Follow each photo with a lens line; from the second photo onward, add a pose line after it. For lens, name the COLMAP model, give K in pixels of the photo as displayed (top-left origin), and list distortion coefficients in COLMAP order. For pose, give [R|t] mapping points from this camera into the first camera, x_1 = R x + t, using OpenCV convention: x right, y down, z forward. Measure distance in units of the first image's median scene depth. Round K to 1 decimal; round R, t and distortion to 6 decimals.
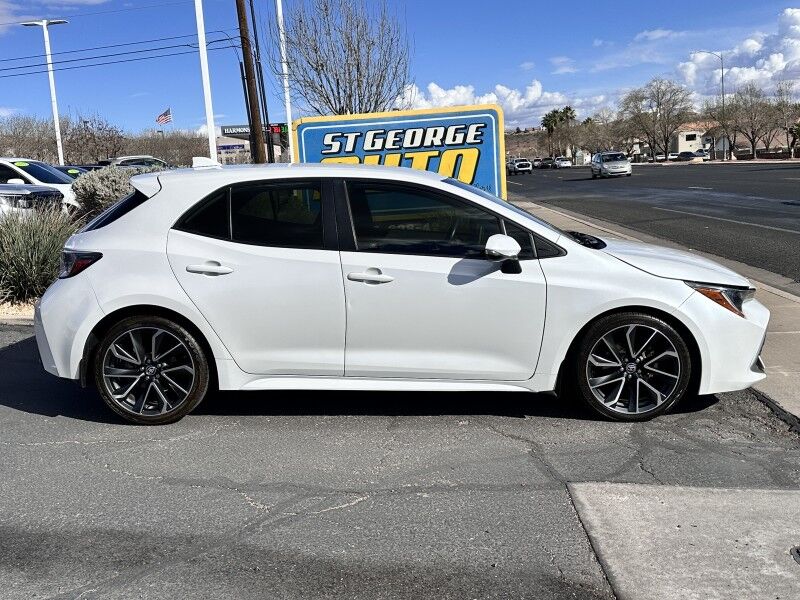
lens RADIAL K [[927.0, 0, 394.3], [0, 927.0, 301.8], [0, 0, 1]] dist [0.245438, -0.599545]
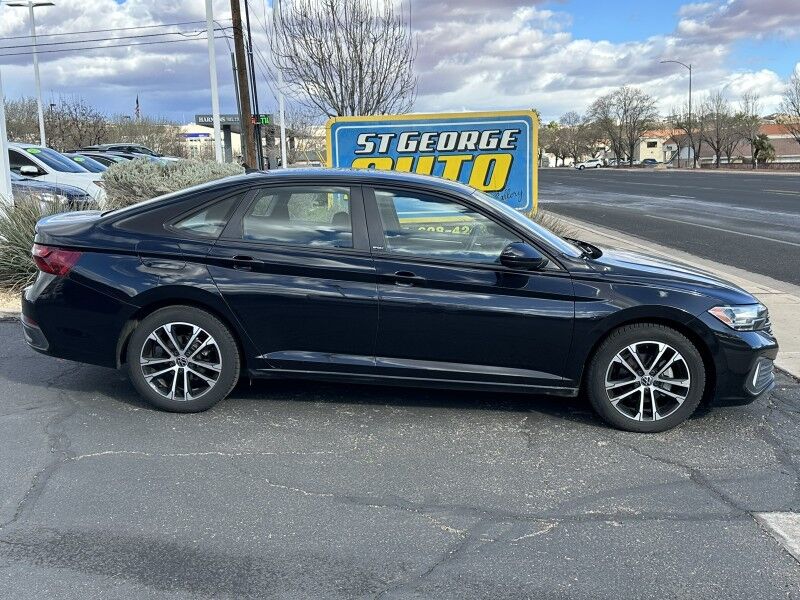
lens RADIAL K [[913.3, 0, 396.4], [0, 913.3, 308.9], [0, 0, 1]] dist [0.244137, -0.587788]
pose [[0.998030, 0.028549, 0.055862, -0.084091], [-0.029408, 0.999461, 0.014617, -0.008429], [-0.055414, -0.016231, 0.998332, 0.013759]]
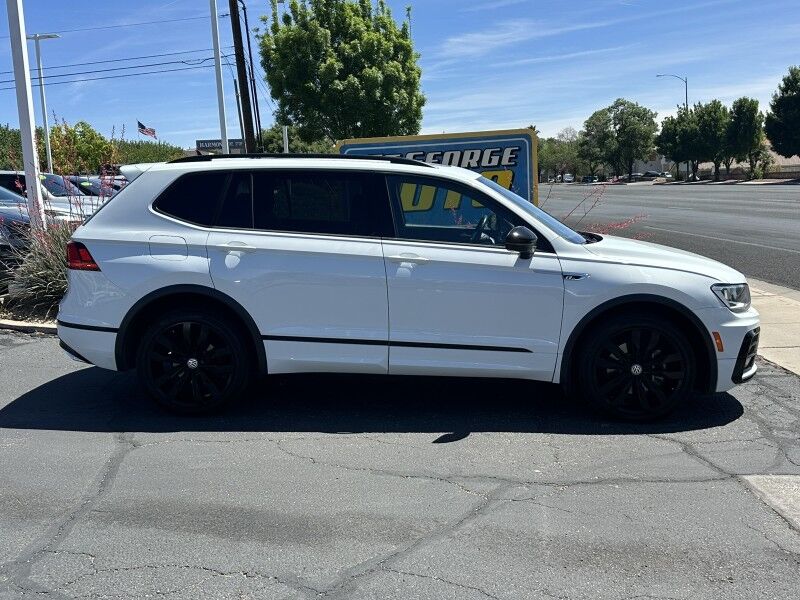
lens RADIAL K [[927.0, 0, 394.3], [0, 927.0, 301.8], [0, 0, 1]] dist [0.245438, -0.599545]
pose [[0.998631, 0.005183, 0.052050, -0.096990], [-0.004376, 0.999869, -0.015603, 0.000957], [-0.052124, 0.015354, 0.998523, -0.042235]]
